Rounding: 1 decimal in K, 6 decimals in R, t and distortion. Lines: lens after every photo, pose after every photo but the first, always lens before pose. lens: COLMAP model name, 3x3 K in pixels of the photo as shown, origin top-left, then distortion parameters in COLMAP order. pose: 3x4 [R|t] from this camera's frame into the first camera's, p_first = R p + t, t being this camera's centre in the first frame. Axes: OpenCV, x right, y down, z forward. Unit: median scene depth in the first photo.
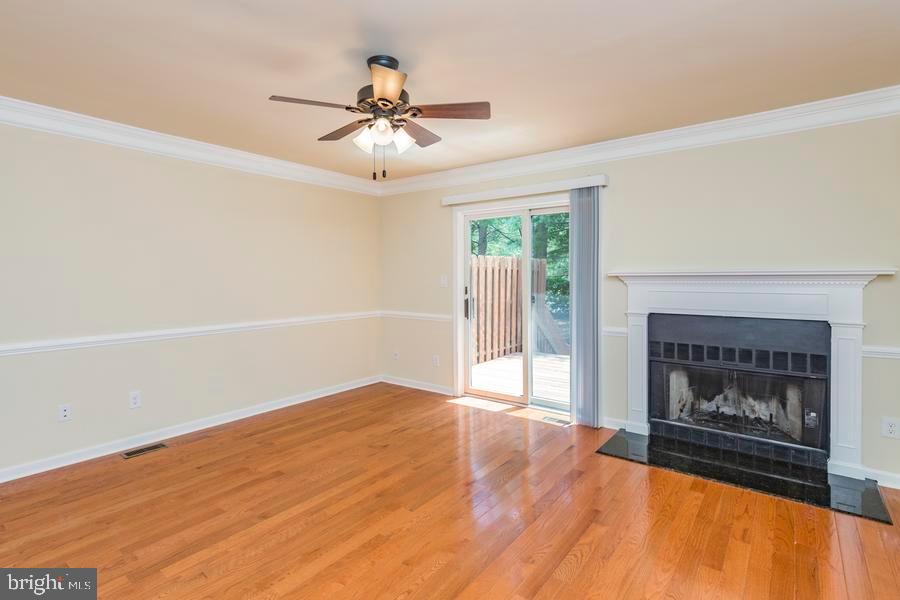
lens RADIAL K [[455.2, 0, 446.4], [0, 455.2, 289.8], [0, 0, 1]] dist [0.031318, 0.000425]
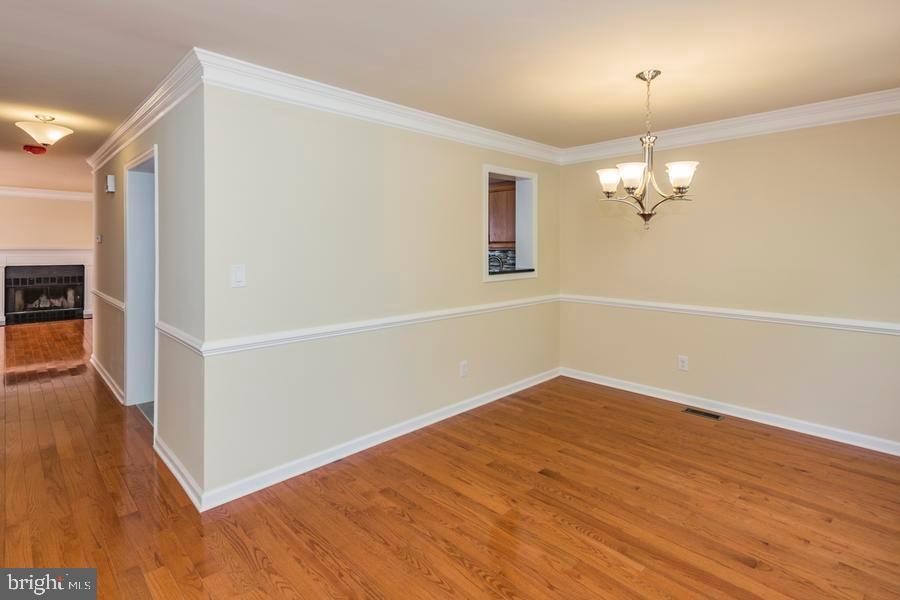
lens RADIAL K [[449.5, 0, 451.7], [0, 449.5, 247.7], [0, 0, 1]] dist [0.015914, -0.001069]
pose [[0.139363, 0.002978, 0.990237, -1.601535], [0.027204, 0.999607, -0.006835, 0.038037], [-0.989868, 0.027891, 0.139227, -1.616215]]
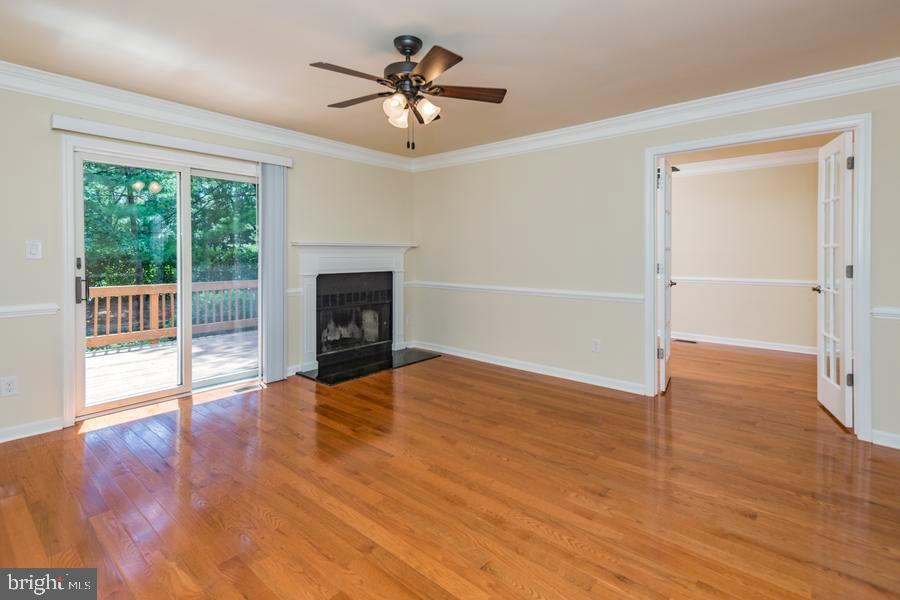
lens RADIAL K [[447.3, 0, 432.5], [0, 447.3, 264.1], [0, 0, 1]] dist [0.022377, -0.000223]
pose [[0.048128, -0.020470, 0.998631, -0.890023], [0.028837, 0.999402, 0.019096, 0.007569], [-0.998425, 0.027878, 0.048690, 0.666807]]
